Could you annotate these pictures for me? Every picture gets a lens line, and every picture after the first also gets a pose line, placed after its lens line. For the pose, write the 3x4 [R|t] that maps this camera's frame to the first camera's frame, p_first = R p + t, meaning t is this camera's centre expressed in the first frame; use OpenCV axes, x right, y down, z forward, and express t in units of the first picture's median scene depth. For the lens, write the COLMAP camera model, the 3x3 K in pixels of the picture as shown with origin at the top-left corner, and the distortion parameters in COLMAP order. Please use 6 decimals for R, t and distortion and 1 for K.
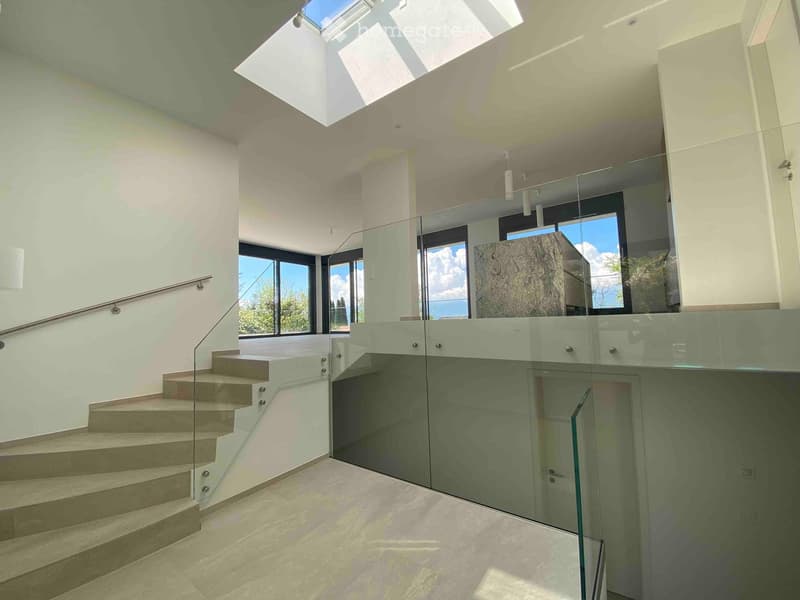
lens RADIAL K [[325.5, 0, 398.8], [0, 325.5, 295.7], [0, 0, 1]] dist [0.008341, -0.016781]
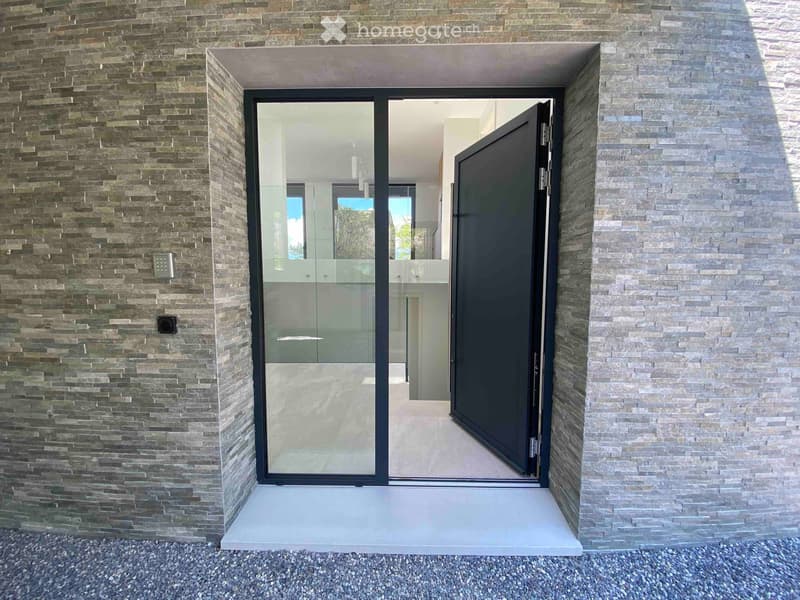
lens RADIAL K [[325.5, 0, 398.8], [0, 325.5, 295.7], [0, 0, 1]] dist [0.008341, -0.016781]
pose [[0.822933, -0.015093, 0.567938, -0.318742], [-0.068536, 0.989710, 0.125610, 0.016457], [-0.563990, -0.142292, 0.813430, -0.337061]]
